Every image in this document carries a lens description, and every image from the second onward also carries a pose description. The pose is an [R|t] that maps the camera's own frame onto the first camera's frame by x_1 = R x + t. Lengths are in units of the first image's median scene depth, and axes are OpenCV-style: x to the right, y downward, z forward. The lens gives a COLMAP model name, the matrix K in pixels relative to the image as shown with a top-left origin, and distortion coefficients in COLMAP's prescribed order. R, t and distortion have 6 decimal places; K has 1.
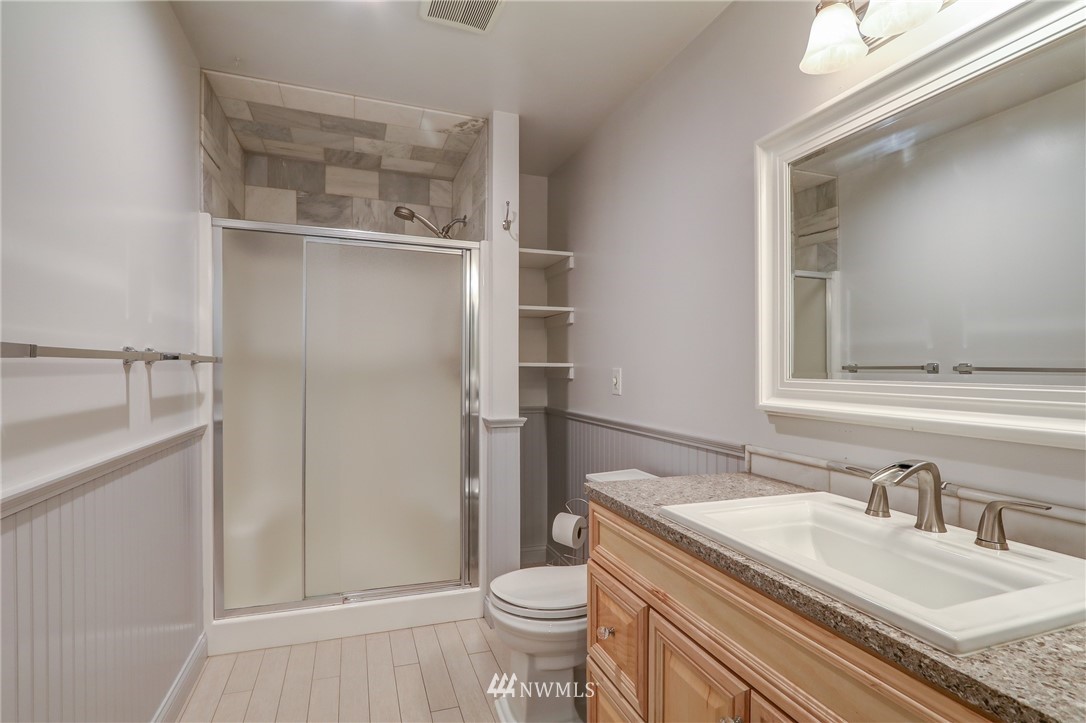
lens RADIAL K [[501.3, 0, 529.5], [0, 501.3, 368.2], [0, 0, 1]] dist [-0.015523, 0.001376]
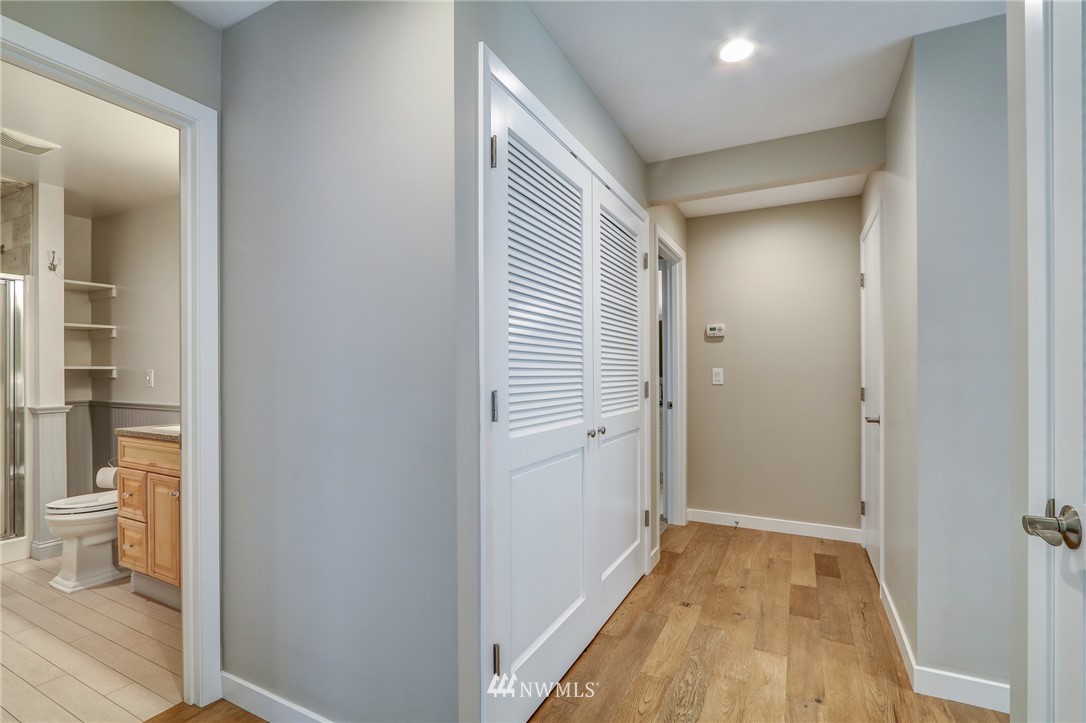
lens RADIAL K [[501.3, 0, 529.5], [0, 501.3, 368.2], [0, 0, 1]] dist [-0.015523, 0.001376]
pose [[0.728562, -0.004179, 0.684967, -0.021058], [0.006147, 0.999981, -0.000437, 0.002793], [-0.684952, 0.004529, 0.728574, -0.861630]]
